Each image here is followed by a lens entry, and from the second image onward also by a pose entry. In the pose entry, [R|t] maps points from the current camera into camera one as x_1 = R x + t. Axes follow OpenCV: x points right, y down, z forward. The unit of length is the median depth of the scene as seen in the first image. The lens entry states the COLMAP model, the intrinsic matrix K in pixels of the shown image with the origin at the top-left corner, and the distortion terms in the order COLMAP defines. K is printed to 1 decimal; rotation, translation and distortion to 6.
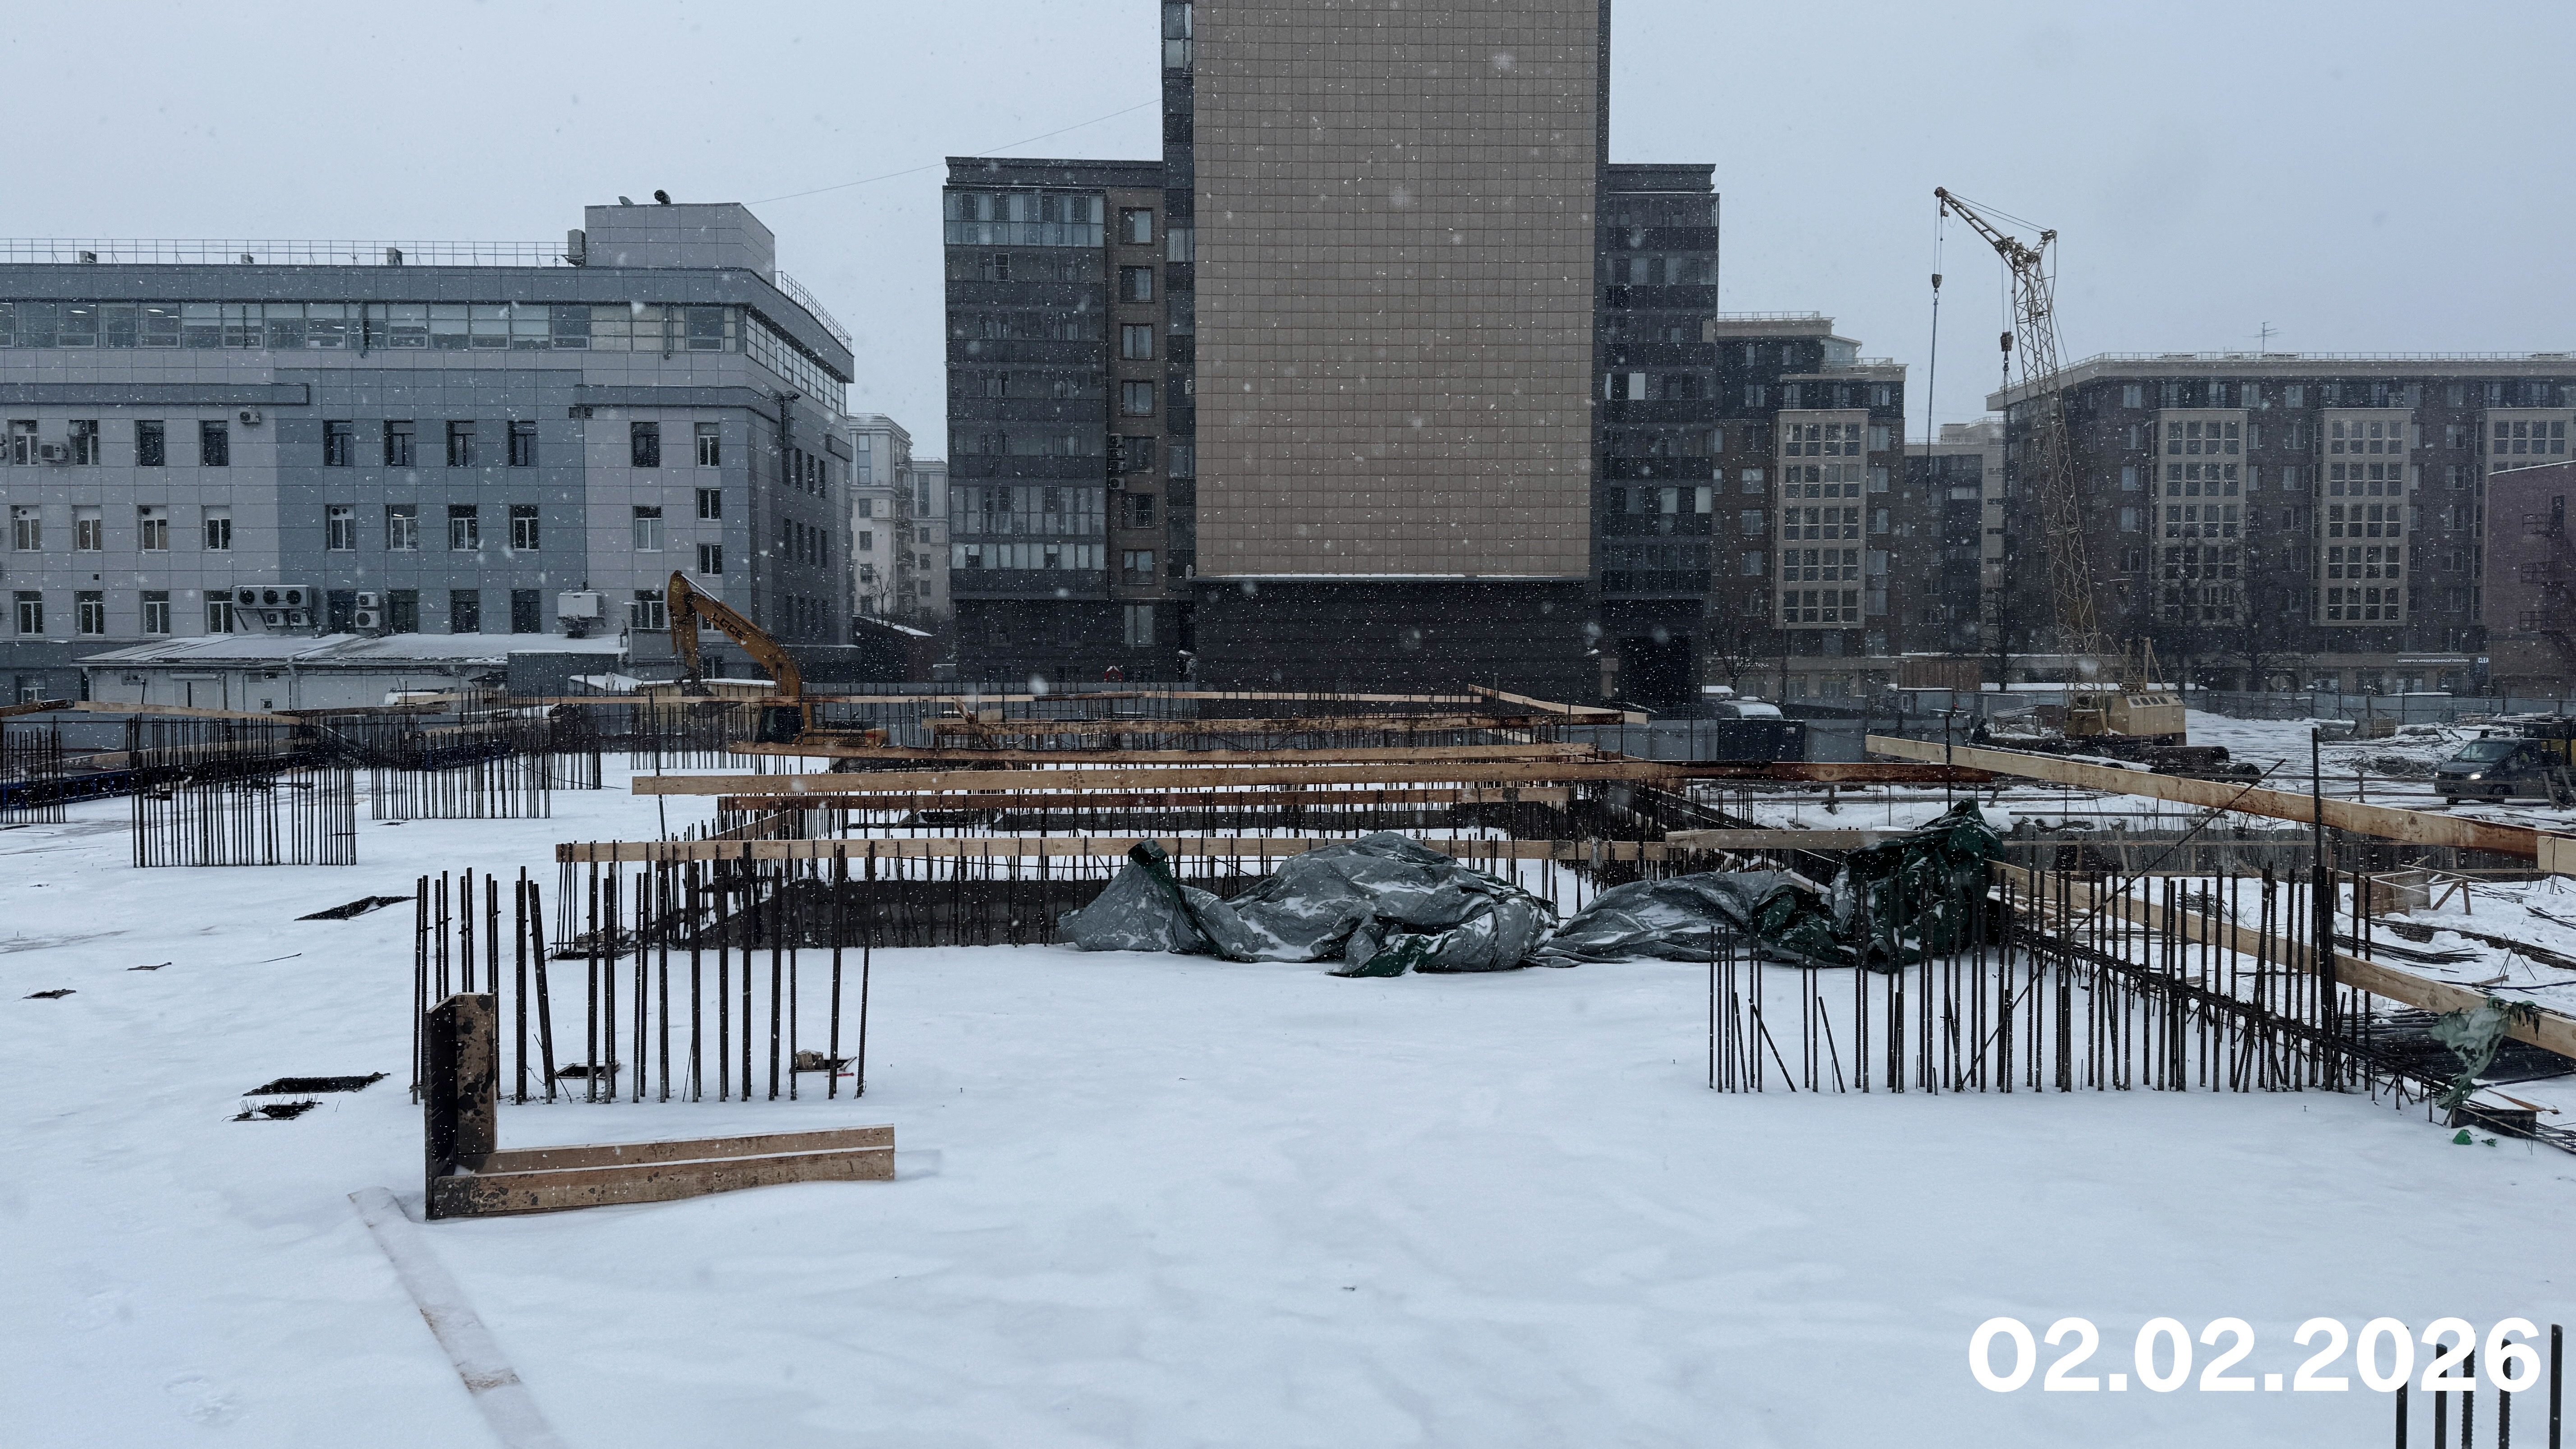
lens RADIAL K [[1812.3, 0, 1335.9], [0, 1812.3, 724.9], [0, 0, 1]] dist [0.076486, -0.097188]
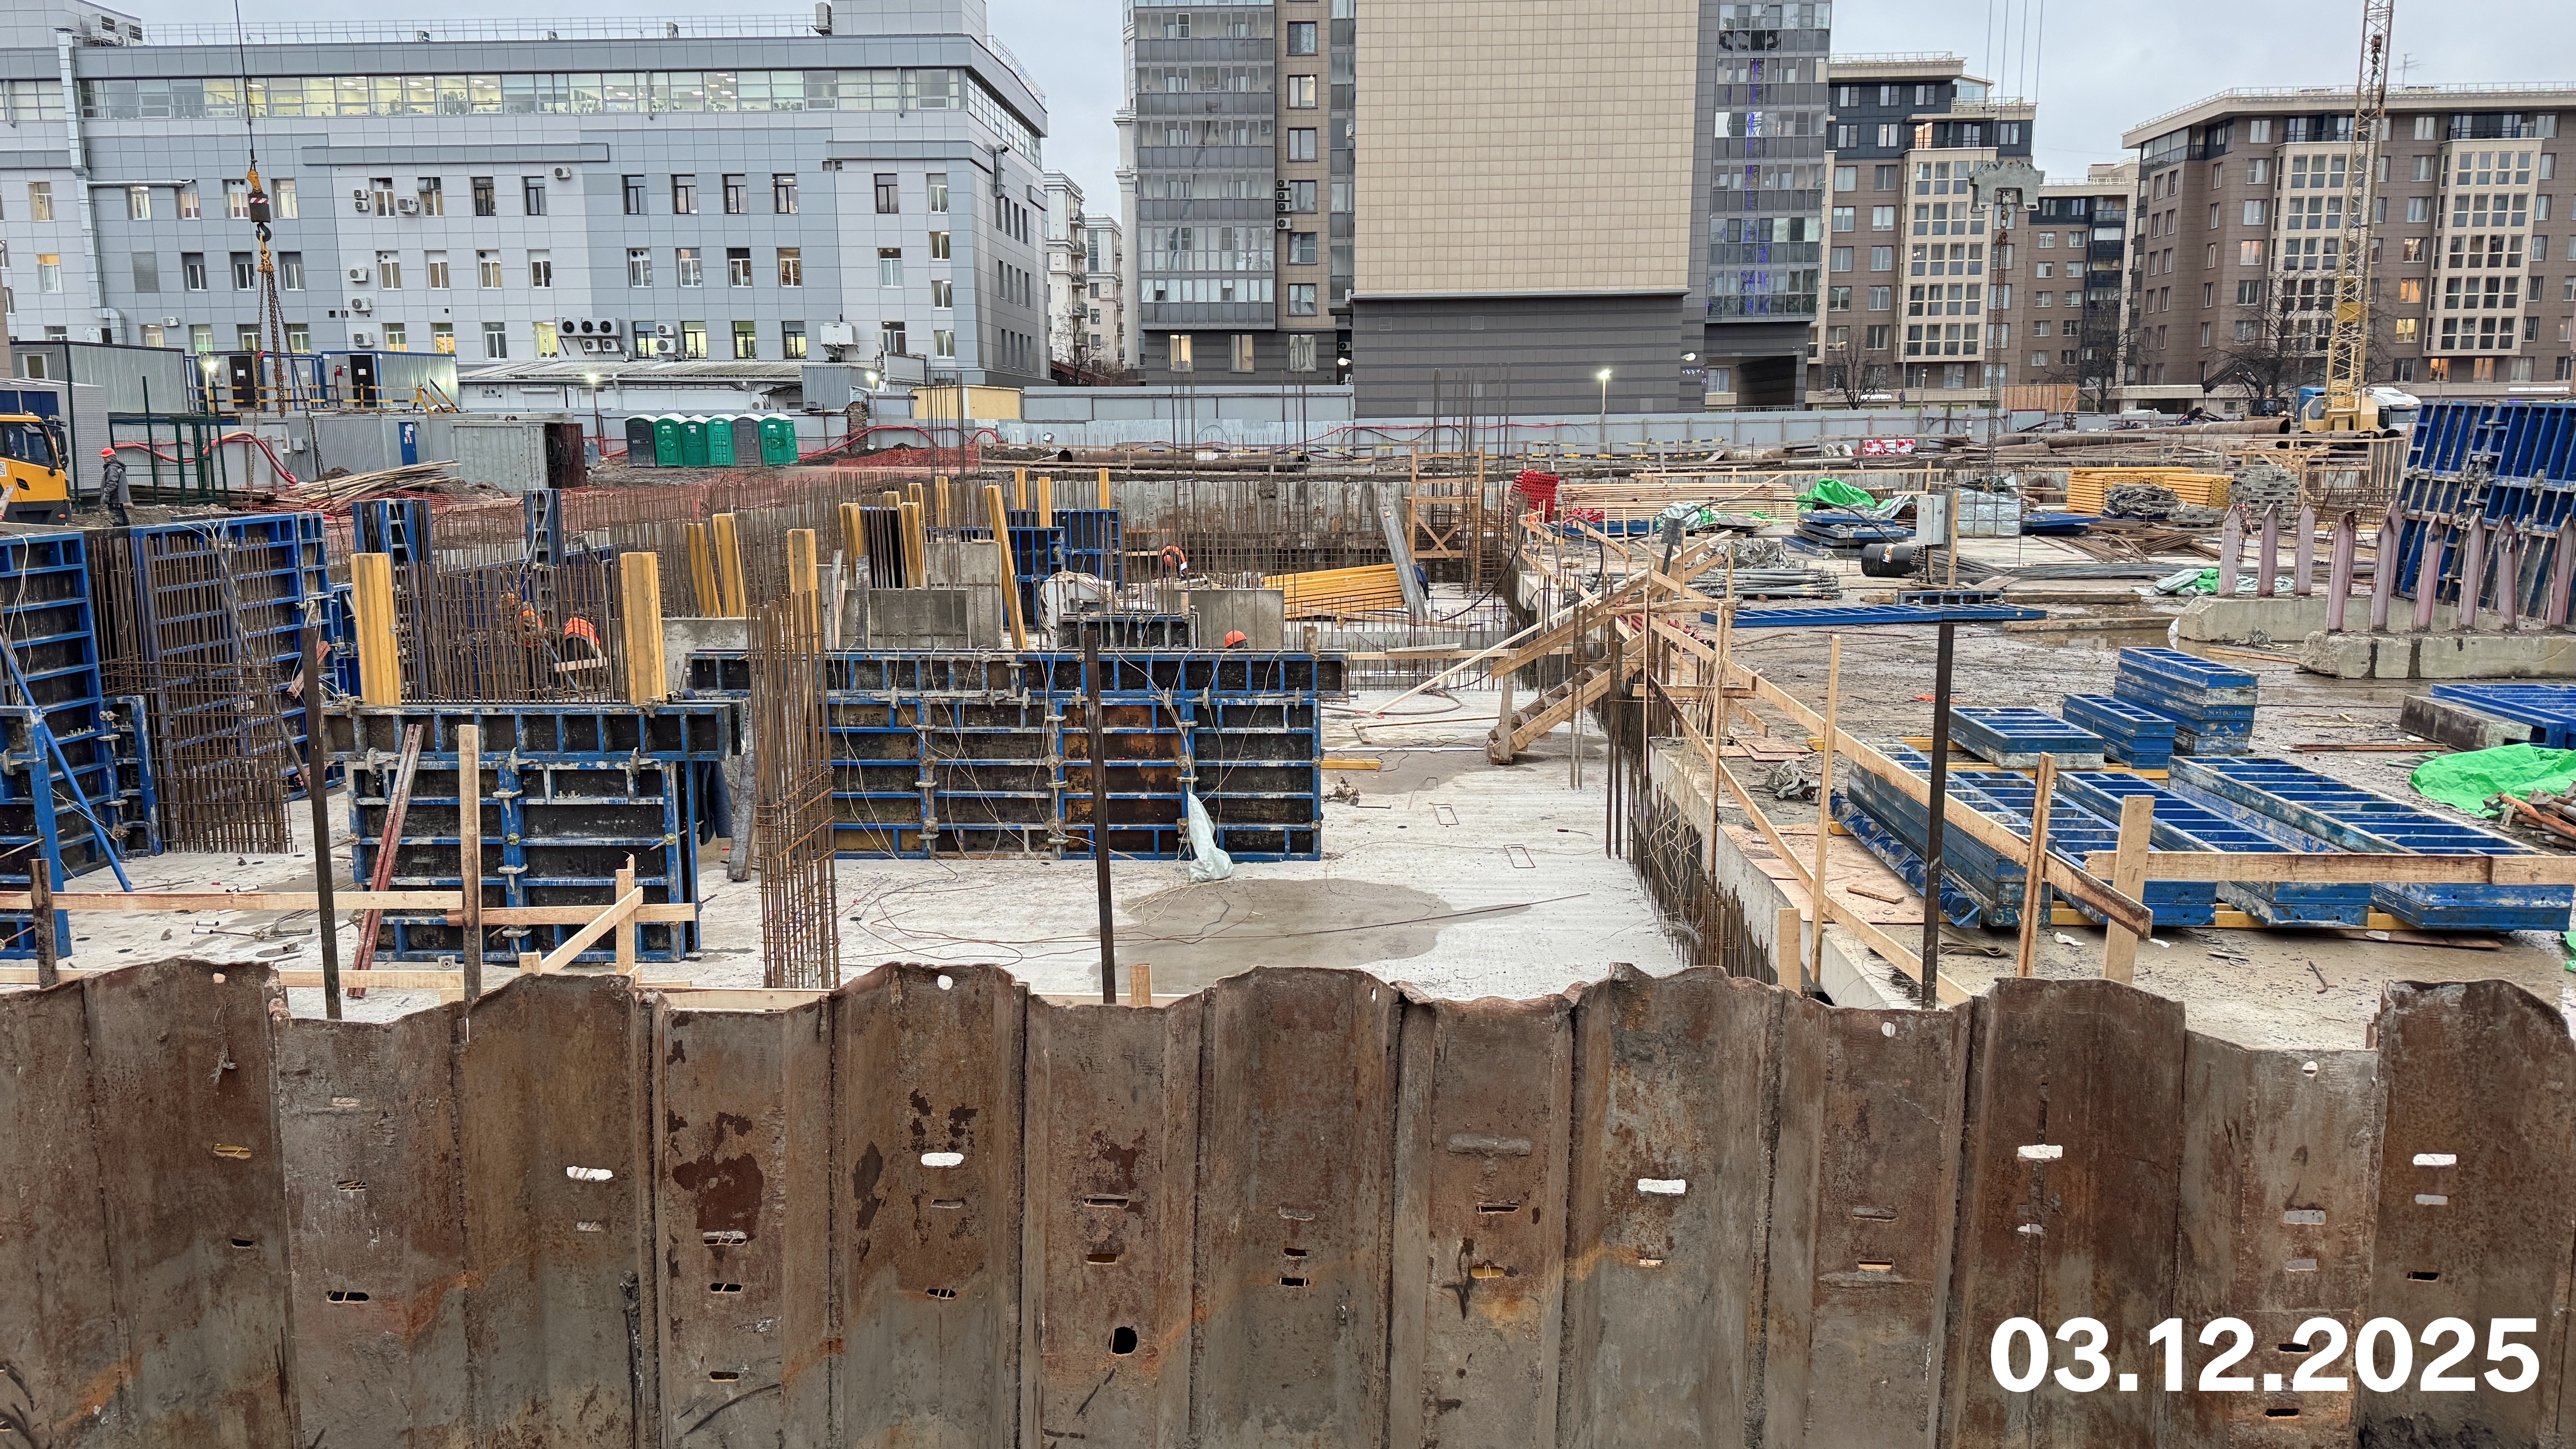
lens RADIAL K [[1812.3, 0, 1311.4], [0, 1812.3, 719.3], [0, 0, 1]] dist [0.076486, -0.097188]
pose [[0.995468, 0.013118, -0.094190, 0.008025], [-0.001633, 0.992653, 0.120988, 0.037153], [0.095085, -0.120286, 0.988175, -0.163074]]
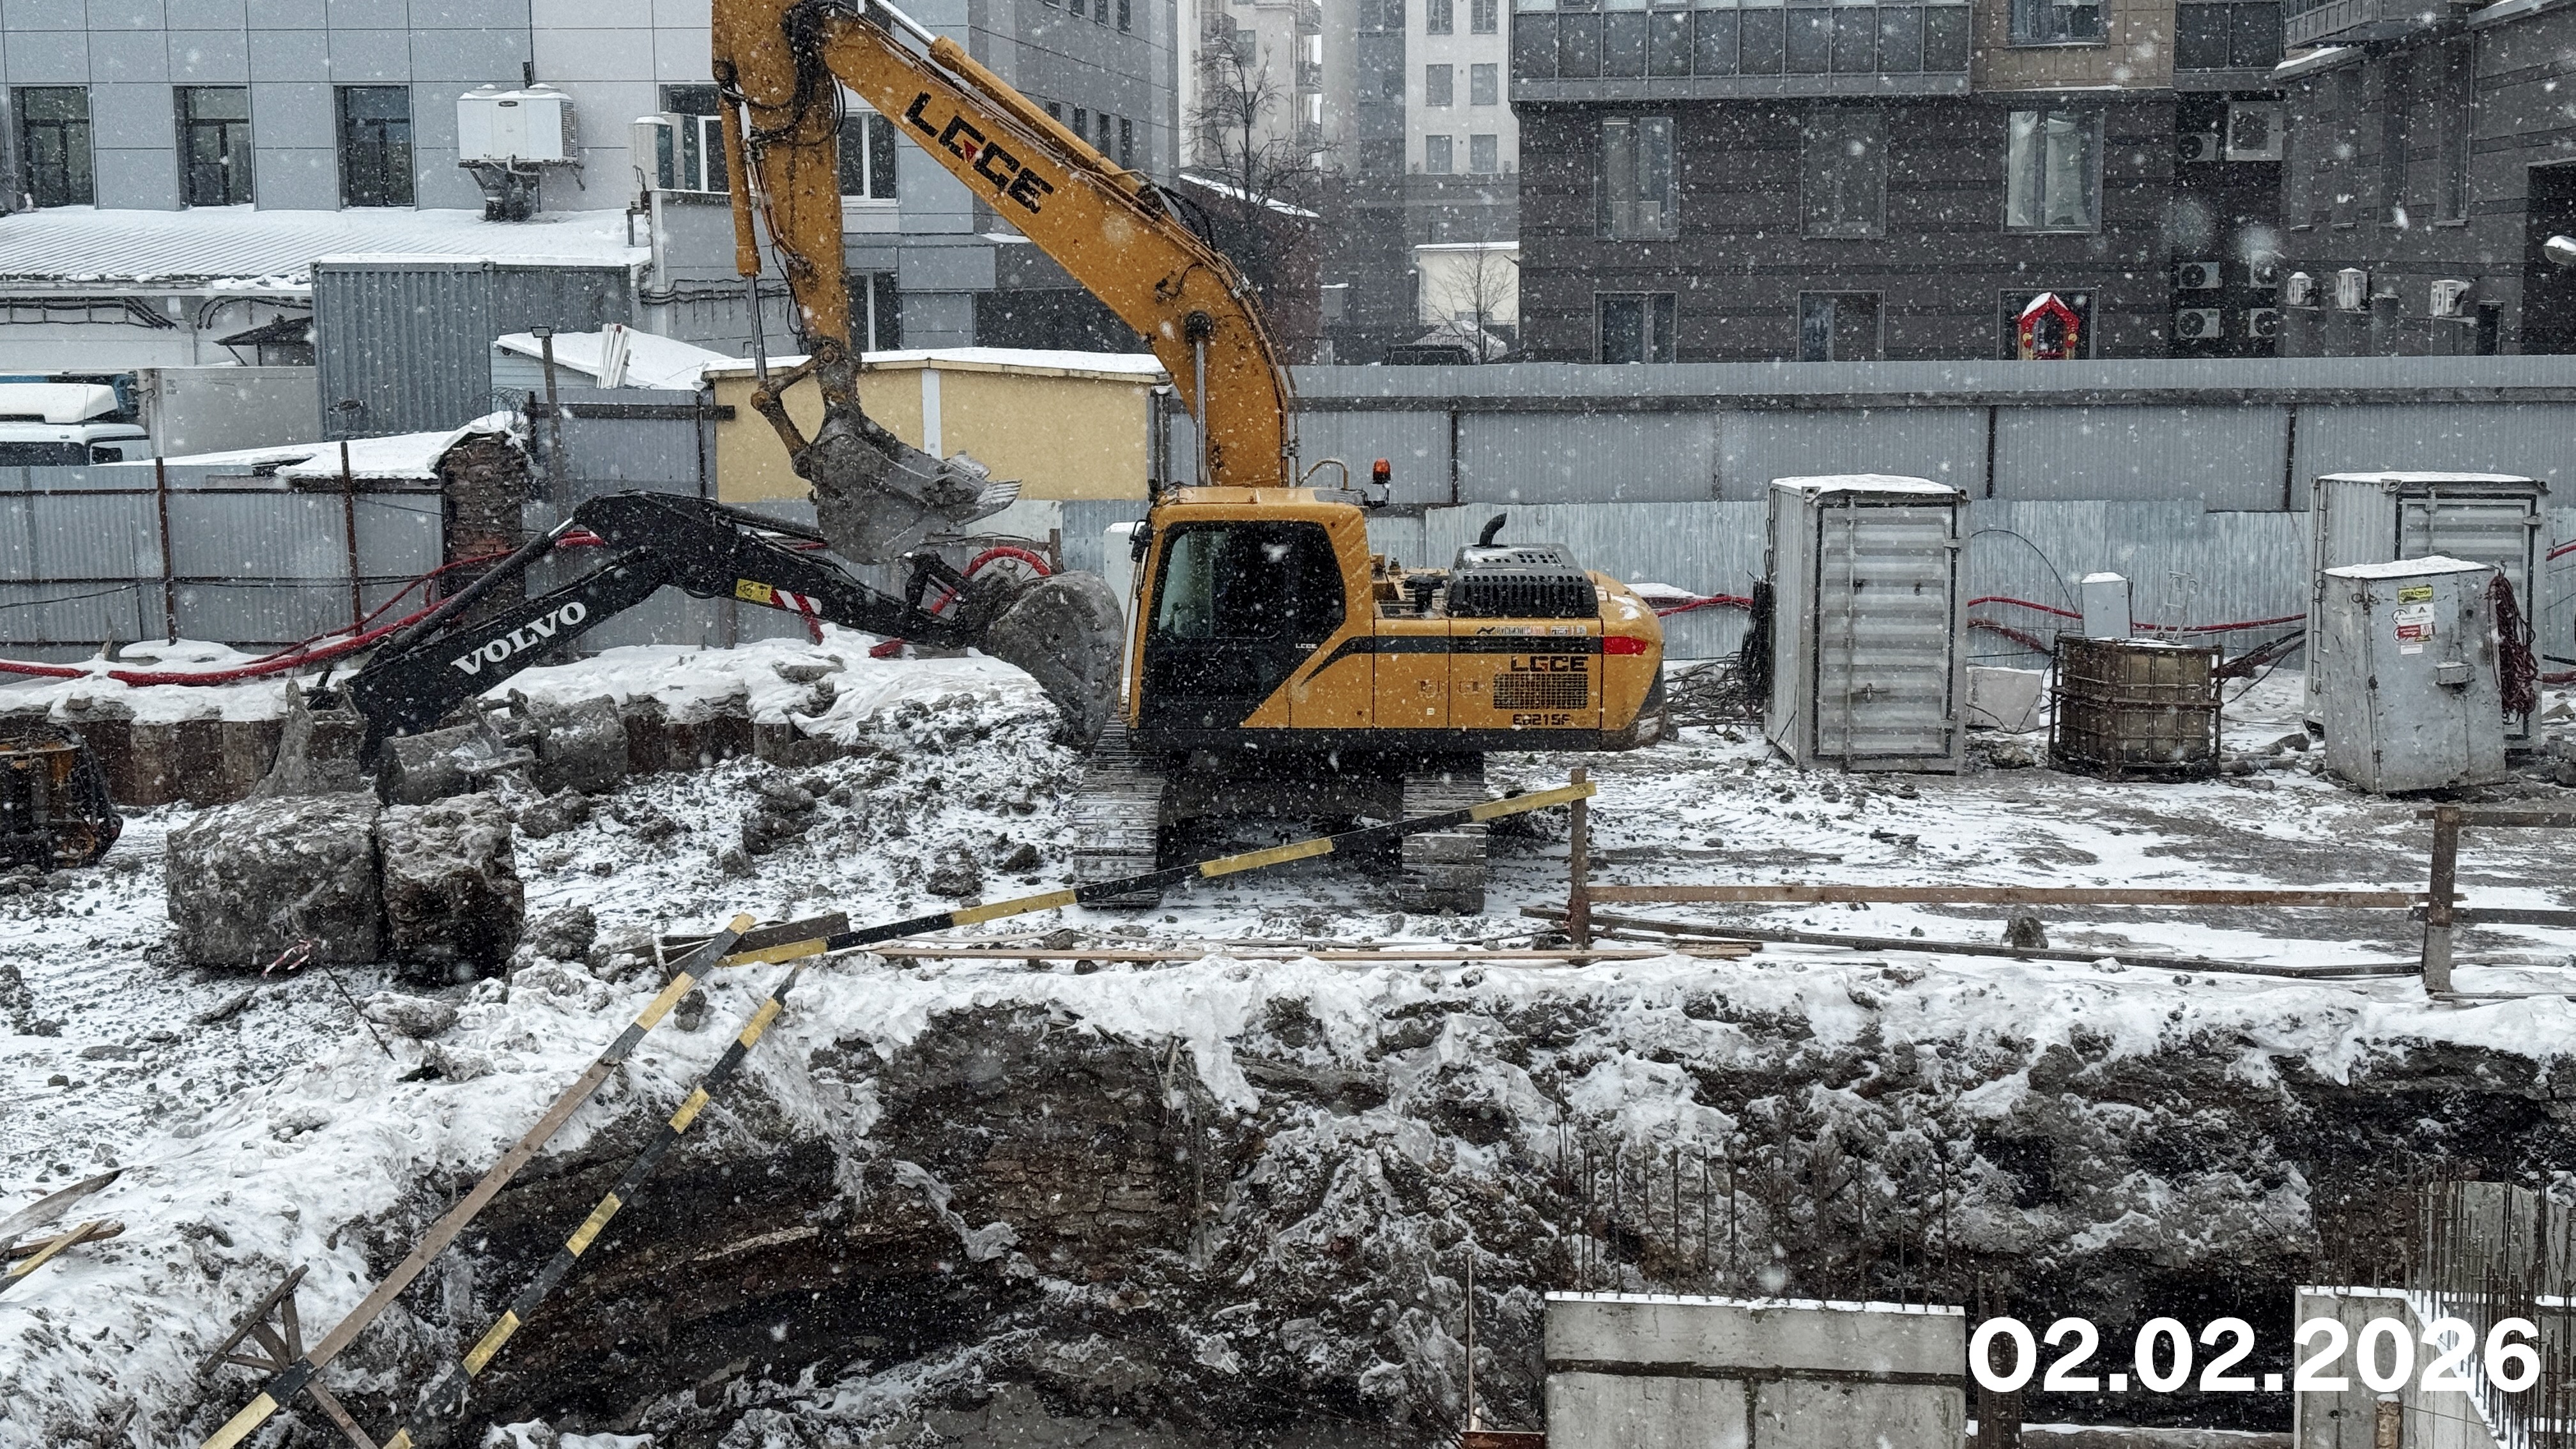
lens RADIAL K [[3562.9, 0, 1288.1], [0, 3562.9, 730.8], [0, 0, 1]] dist [0.144305, 0.000000]
pose [[0.984371, 0.018622, -0.175118, -0.130270], [-0.002739, 0.995892, 0.090507, -0.011548], [0.176084, -0.088613, 0.980379, 0.307361]]
